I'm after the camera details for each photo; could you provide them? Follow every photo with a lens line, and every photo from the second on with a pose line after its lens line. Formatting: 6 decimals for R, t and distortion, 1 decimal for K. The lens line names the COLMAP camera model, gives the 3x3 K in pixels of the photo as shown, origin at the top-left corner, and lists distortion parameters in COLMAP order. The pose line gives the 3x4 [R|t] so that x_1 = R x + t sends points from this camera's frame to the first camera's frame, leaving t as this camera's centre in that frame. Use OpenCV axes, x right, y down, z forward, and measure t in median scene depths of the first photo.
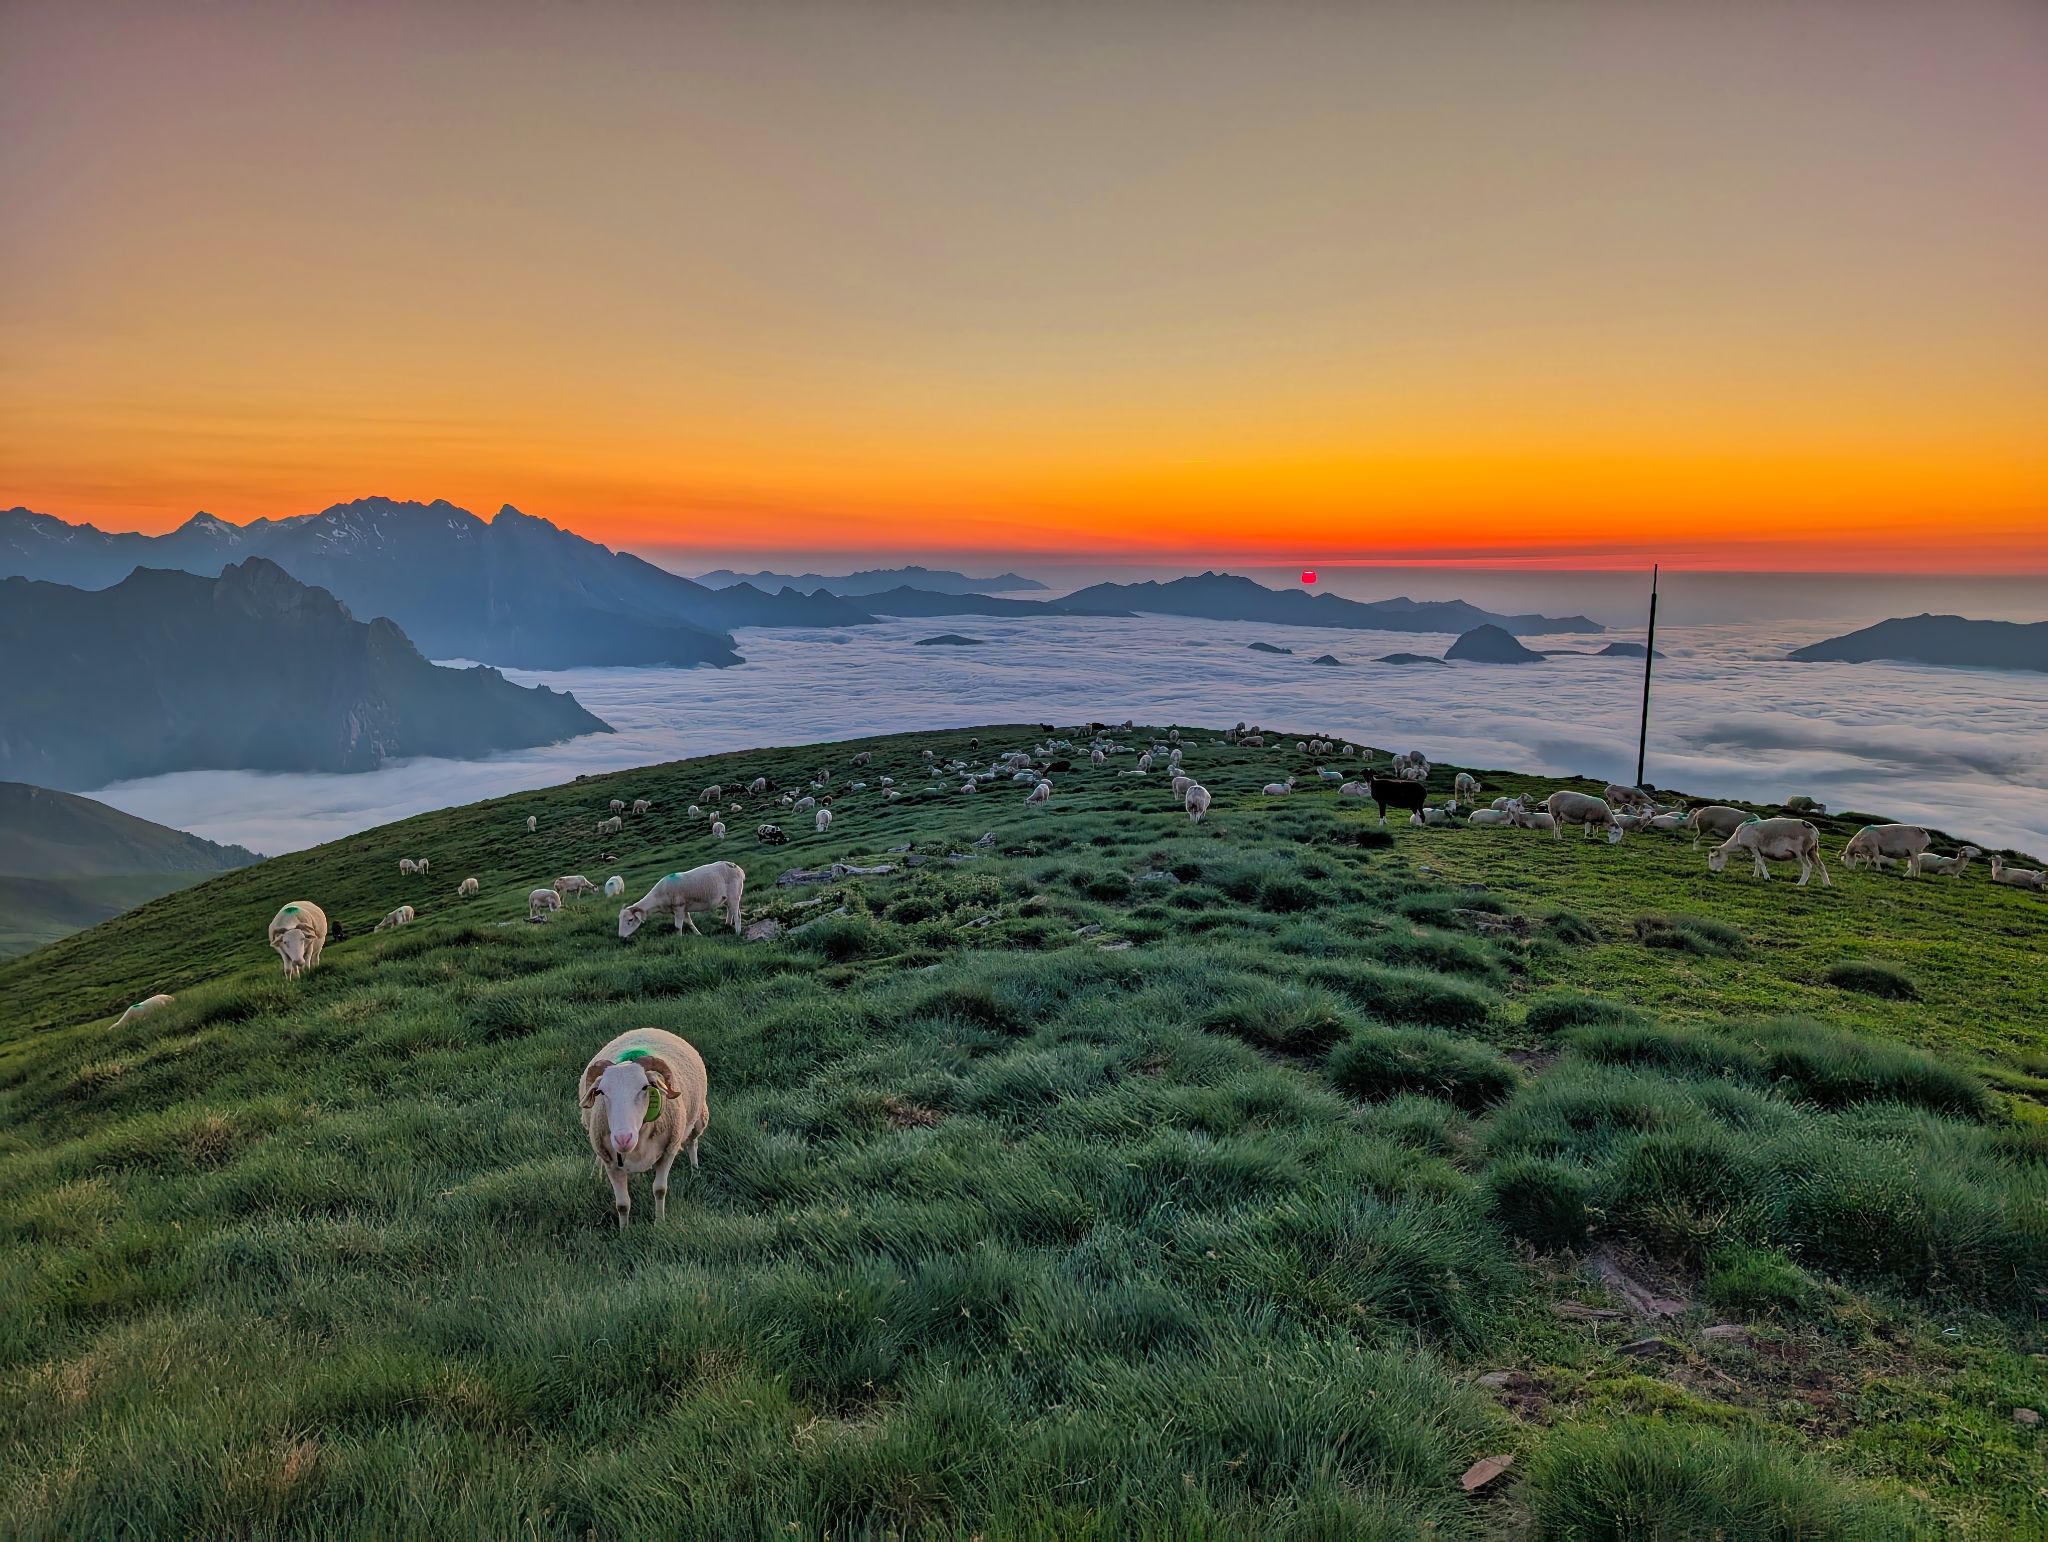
lens RADIAL K [[1462.6, 0, 1020.5], [0, 1462.6, 752.6], [0, 0, 1]] dist [0.072535, -0.102627]
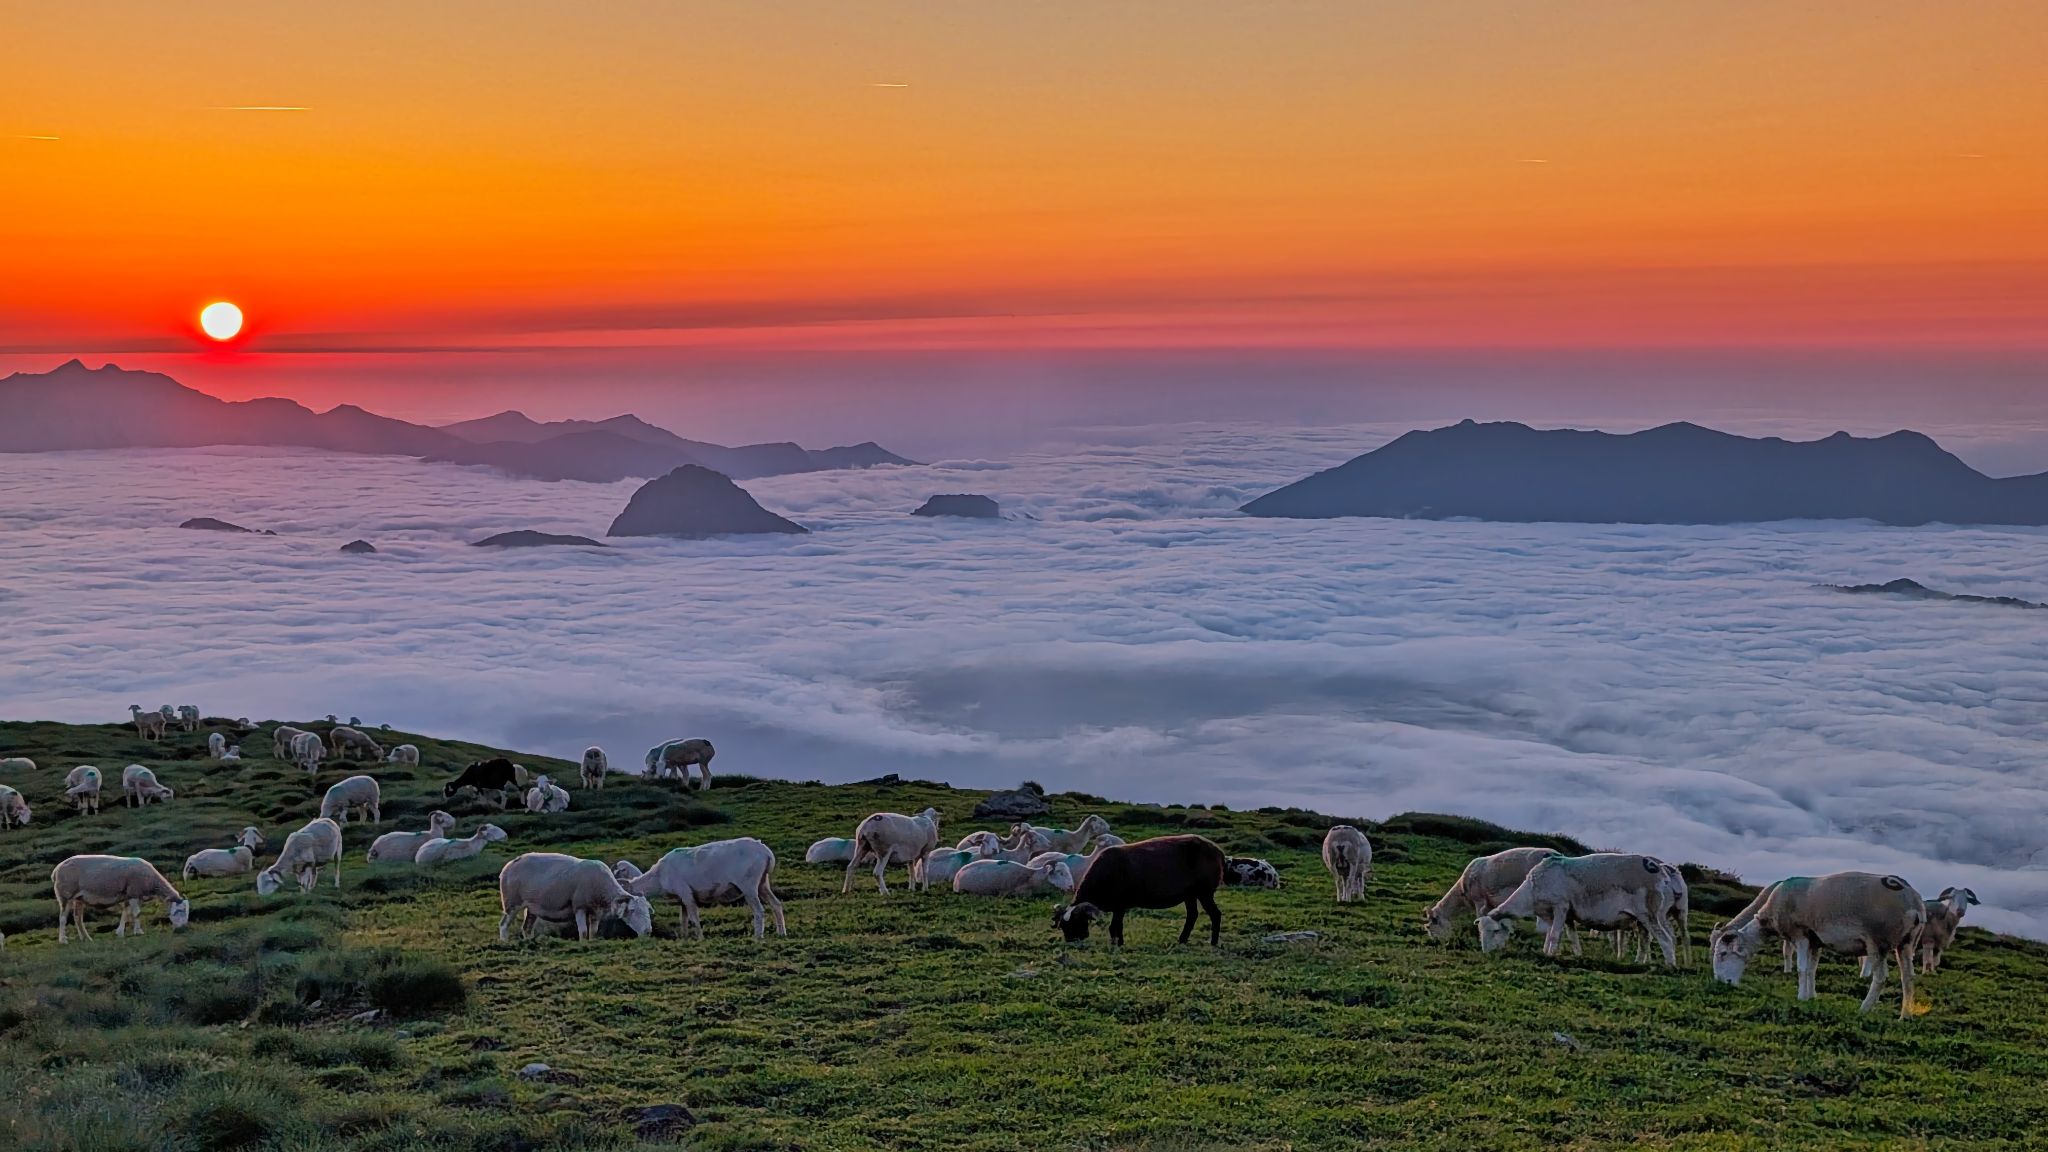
lens RADIAL K [[3201.1, 0, 1024.0], [0, 3201.1, 576.0], [0, 0, 1]] dist [0.219509, -0.898209]
pose [[0.917179, -0.045541, 0.395864, 0.072956], [0.067537, 0.996841, -0.041799, -0.005887], [-0.392710, 0.065072, 0.917357, 0.195285]]
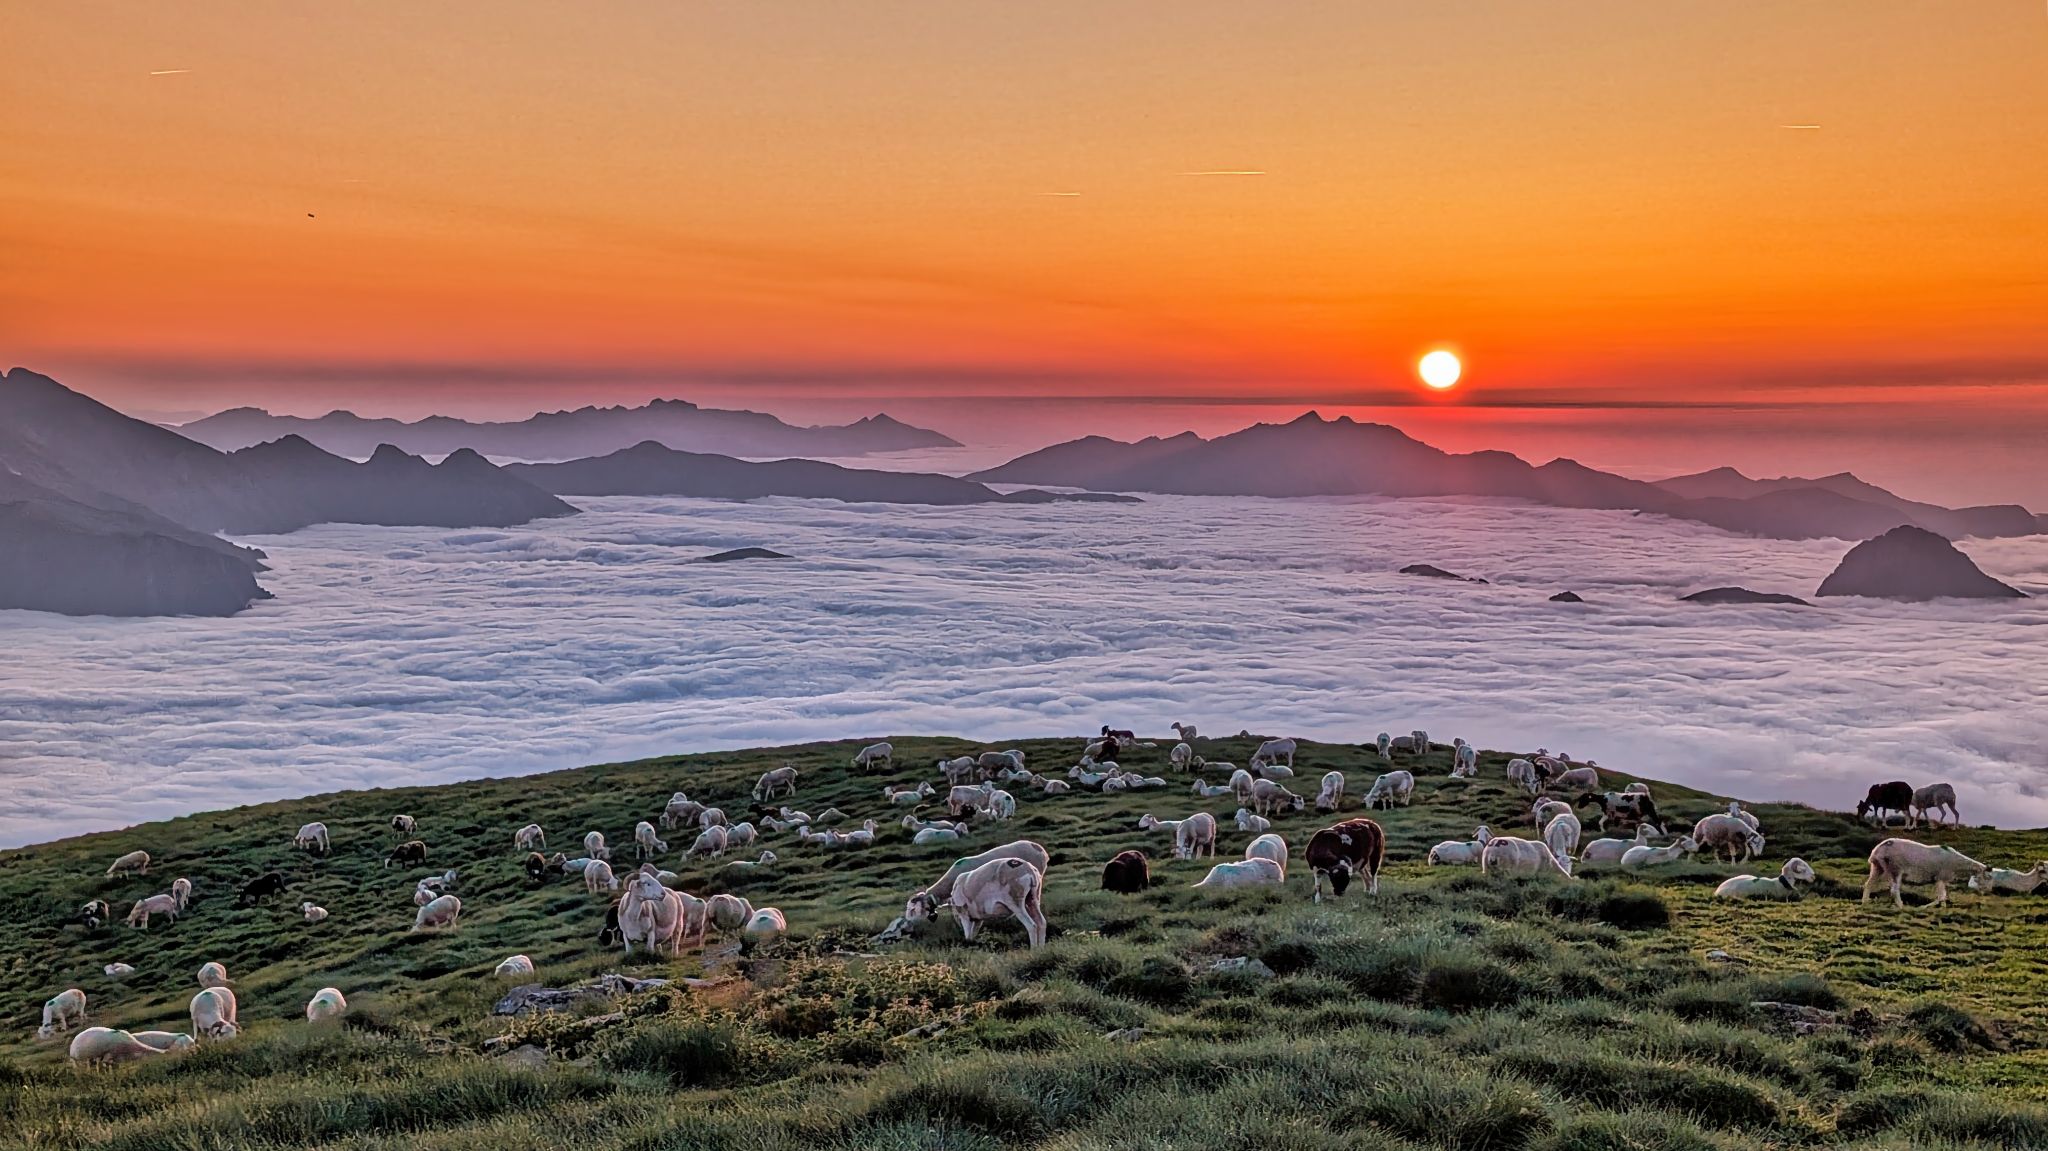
lens RADIAL K [[3201.1, 0, 1024.0], [0, 3201.1, 575.5], [0, 0, 1]] dist [0.219509, -0.898209]
pose [[0.999266, -0.001418, 0.038285, -0.033497], [0.004182, 0.997381, -0.072205, 0.026463], [-0.038082, 0.072312, 0.996655, -0.224769]]
